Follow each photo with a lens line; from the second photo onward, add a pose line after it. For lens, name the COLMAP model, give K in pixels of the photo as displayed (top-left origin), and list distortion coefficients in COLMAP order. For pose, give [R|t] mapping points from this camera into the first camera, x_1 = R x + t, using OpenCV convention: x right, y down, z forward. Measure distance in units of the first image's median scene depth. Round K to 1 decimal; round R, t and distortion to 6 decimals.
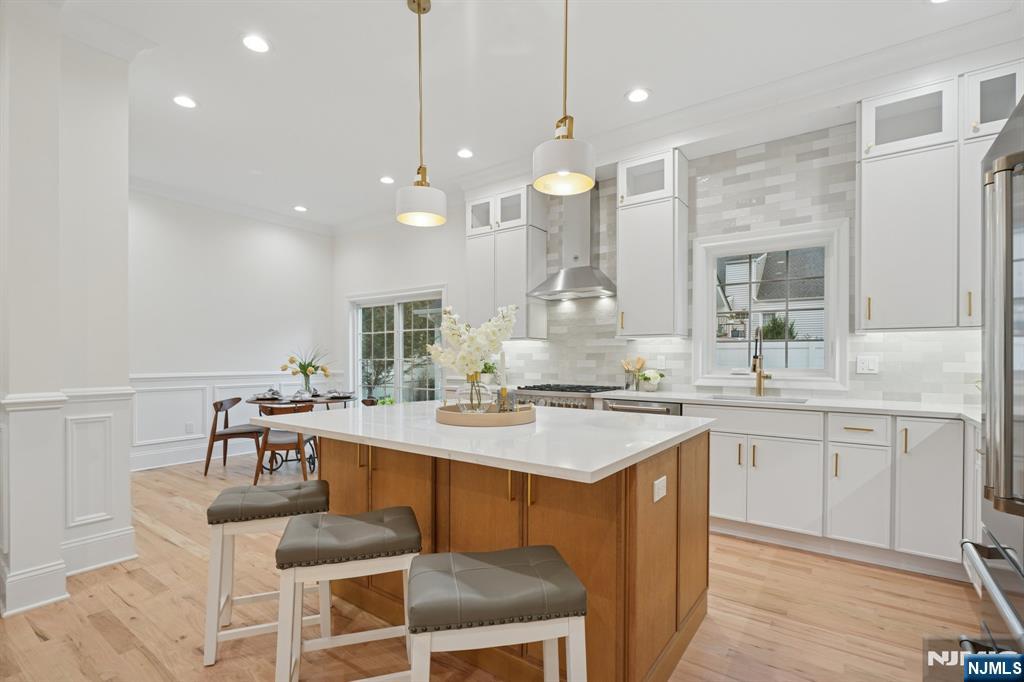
lens RADIAL K [[468.9, 0, 515.7], [0, 468.9, 360.9], [0, 0, 1]] dist [-0.007005, 0.001237]
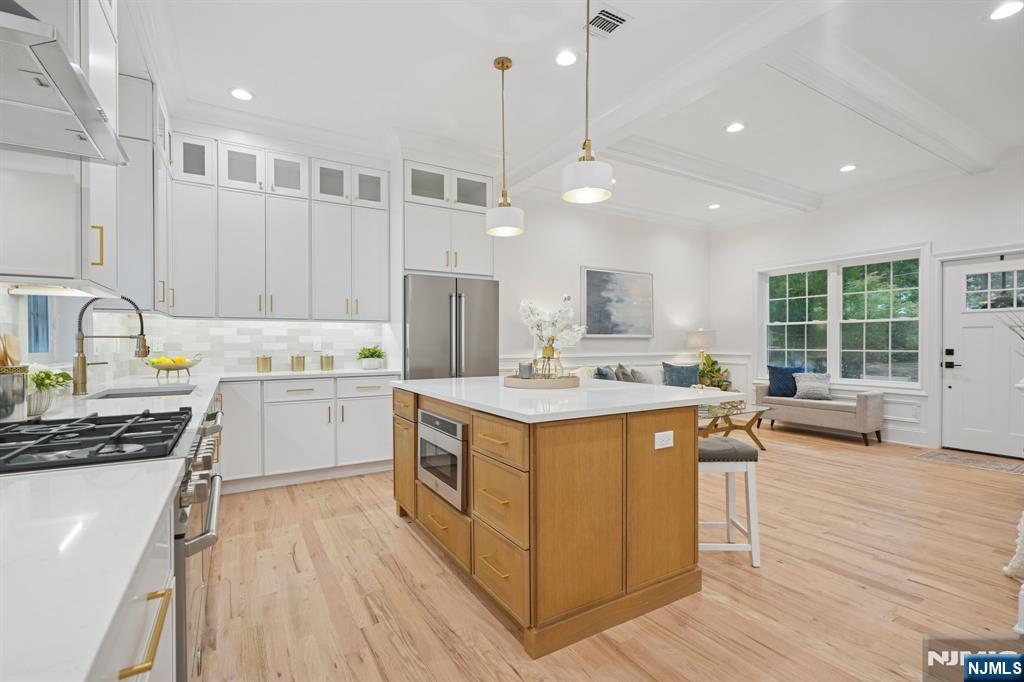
lens RADIAL K [[468.9, 0, 512.2], [0, 468.9, 342.4], [0, 0, 1]] dist [-0.007005, 0.001237]
pose [[-0.918175, 0.000359, 0.396174, -0.276689], [0.002944, 0.999978, 0.005918, -0.002190], [-0.396163, 0.006600, -0.918156, 1.218396]]
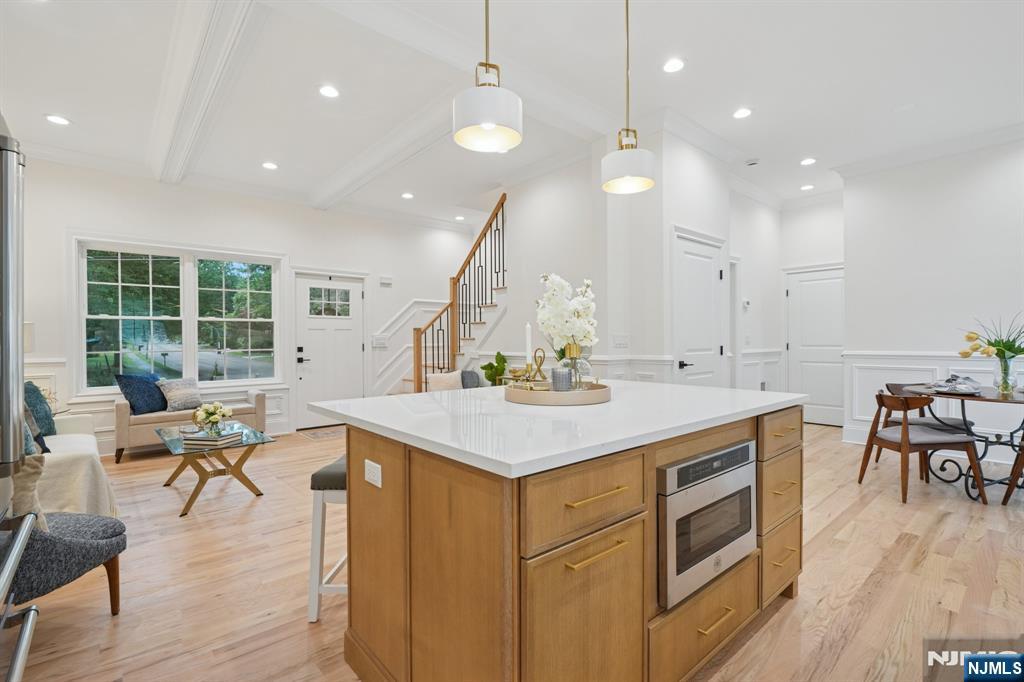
lens RADIAL K [[468.9, 0, 517.0], [0, 468.9, 343.0], [0, 0, 1]] dist [-0.007005, 0.001237]
pose [[-0.220098, 0.006475, -0.975456, 0.474388], [0.001098, 0.999979, 0.006390, 0.005301], [0.975477, 0.000336, -0.220100, 0.612258]]
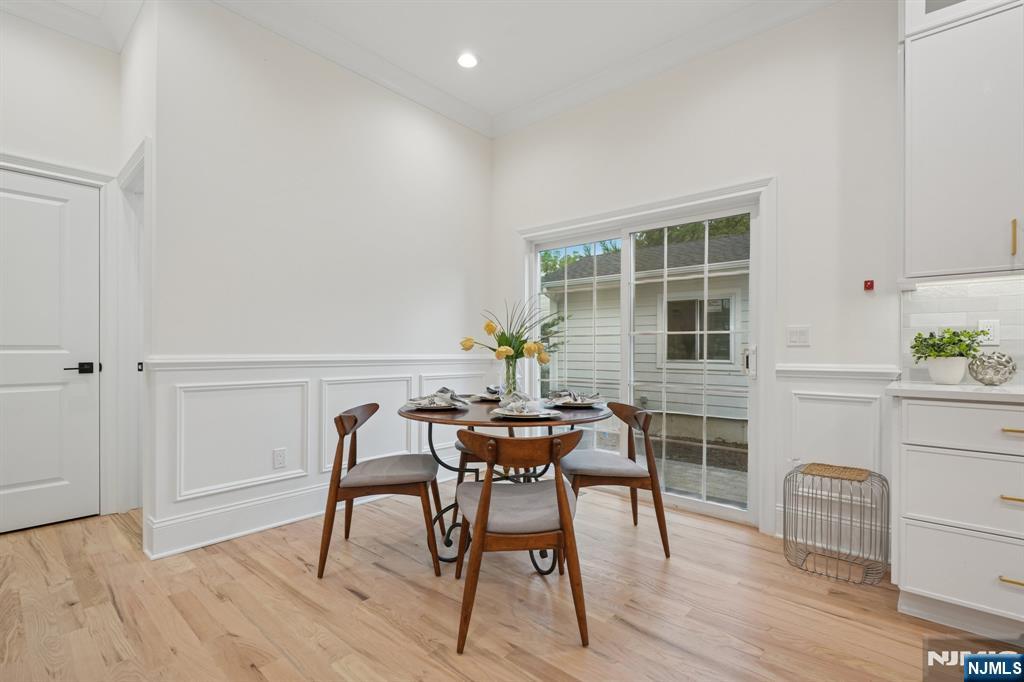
lens RADIAL K [[468.9, 0, 513.4], [0, 468.9, 349.1], [0, 0, 1]] dist [-0.007005, 0.001237]
pose [[0.995197, 0.003423, -0.097835, -0.514991], [-0.004301, 0.999952, -0.008769, 0.030986], [0.097801, 0.009147, 0.995164, 0.669964]]
